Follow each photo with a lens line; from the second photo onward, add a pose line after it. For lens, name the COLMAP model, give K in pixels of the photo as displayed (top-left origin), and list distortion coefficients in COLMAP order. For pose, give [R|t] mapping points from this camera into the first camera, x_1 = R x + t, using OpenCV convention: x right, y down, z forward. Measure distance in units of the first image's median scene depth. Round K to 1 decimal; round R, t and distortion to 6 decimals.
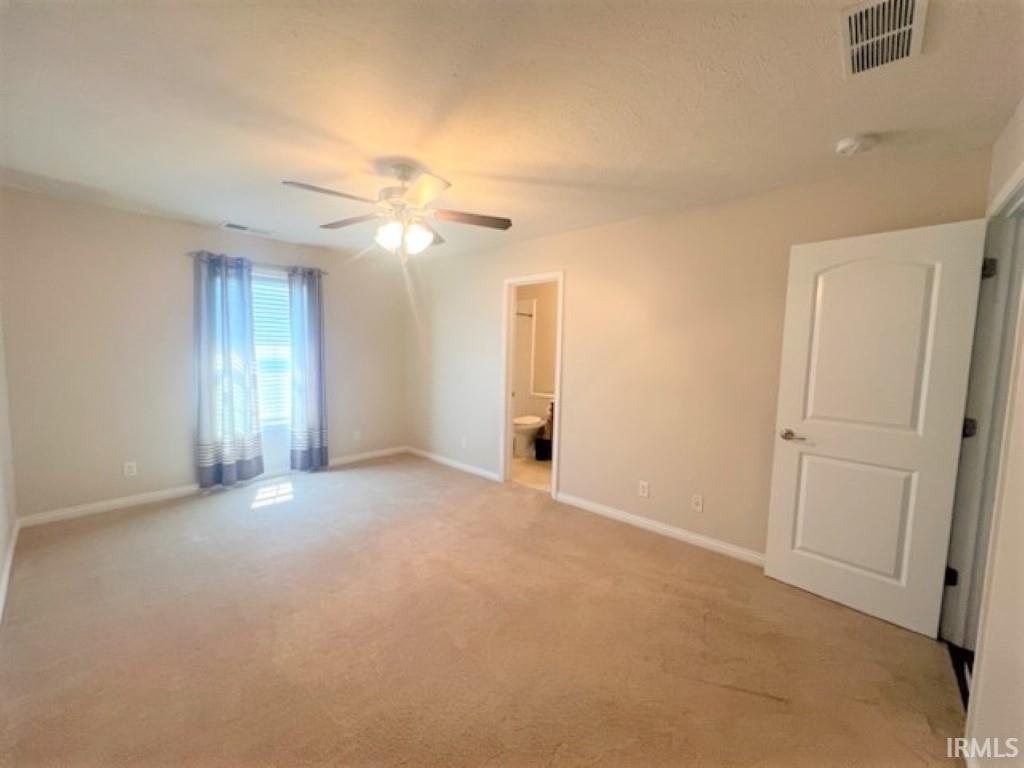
lens RADIAL K [[410.2, 0, 511.8], [0, 410.2, 393.0], [0, 0, 1]] dist [-0.002339, 0.001140]
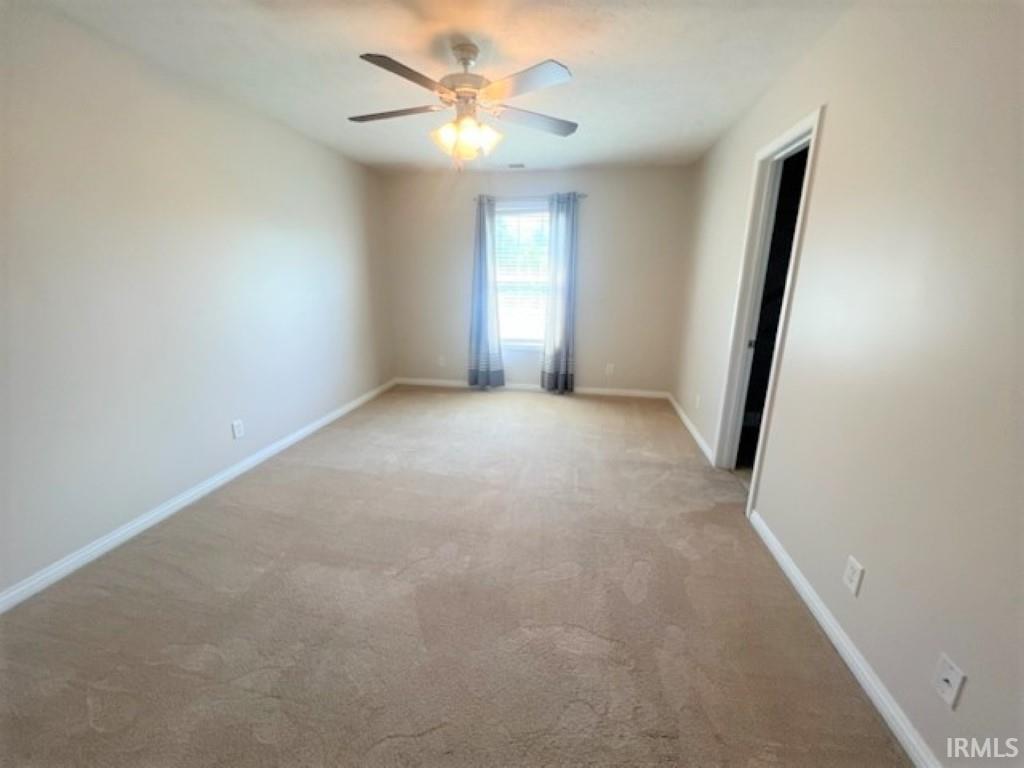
lens RADIAL K [[410.2, 0, 510.5], [0, 410.2, 387.1], [0, 0, 1]] dist [-0.002339, 0.001140]
pose [[0.532416, 0.200961, -0.822282, 0.385549], [-0.085751, 0.979218, 0.183793, -0.015966], [0.842128, -0.027343, 0.538584, 0.375651]]
